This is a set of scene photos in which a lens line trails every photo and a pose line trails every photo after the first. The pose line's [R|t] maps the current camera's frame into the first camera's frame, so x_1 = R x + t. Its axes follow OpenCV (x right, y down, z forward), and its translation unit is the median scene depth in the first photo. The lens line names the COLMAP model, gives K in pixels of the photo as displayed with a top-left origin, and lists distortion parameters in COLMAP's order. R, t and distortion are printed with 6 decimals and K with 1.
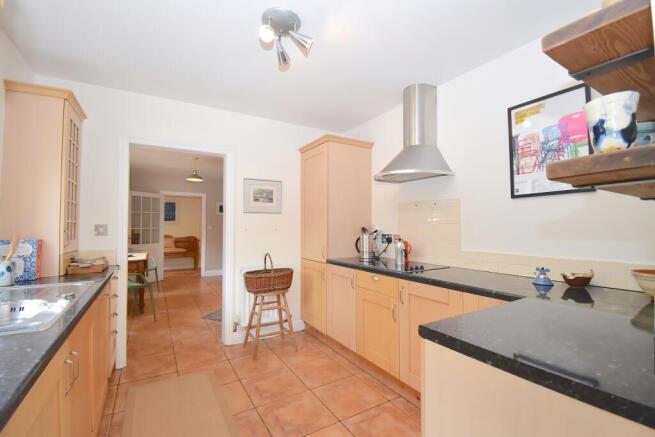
lens RADIAL K [[293.0, 0, 328.2], [0, 293.0, 220.2], [0, 0, 1]] dist [-0.004405, -0.001748]
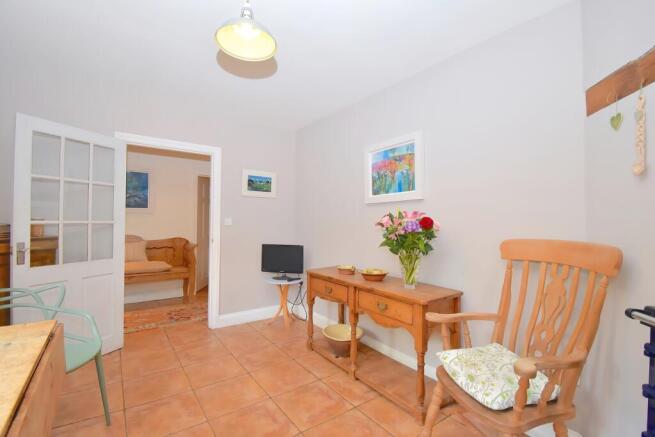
lens RADIAL K [[293.0, 0, 326.8], [0, 293.0, 219.9], [0, 0, 1]] dist [-0.004405, -0.001748]
pose [[0.994938, 0.008289, 0.100153, -0.297060], [-0.009698, 0.999861, 0.013582, 0.014741], [-0.100027, -0.014485, 0.994879, 0.519857]]
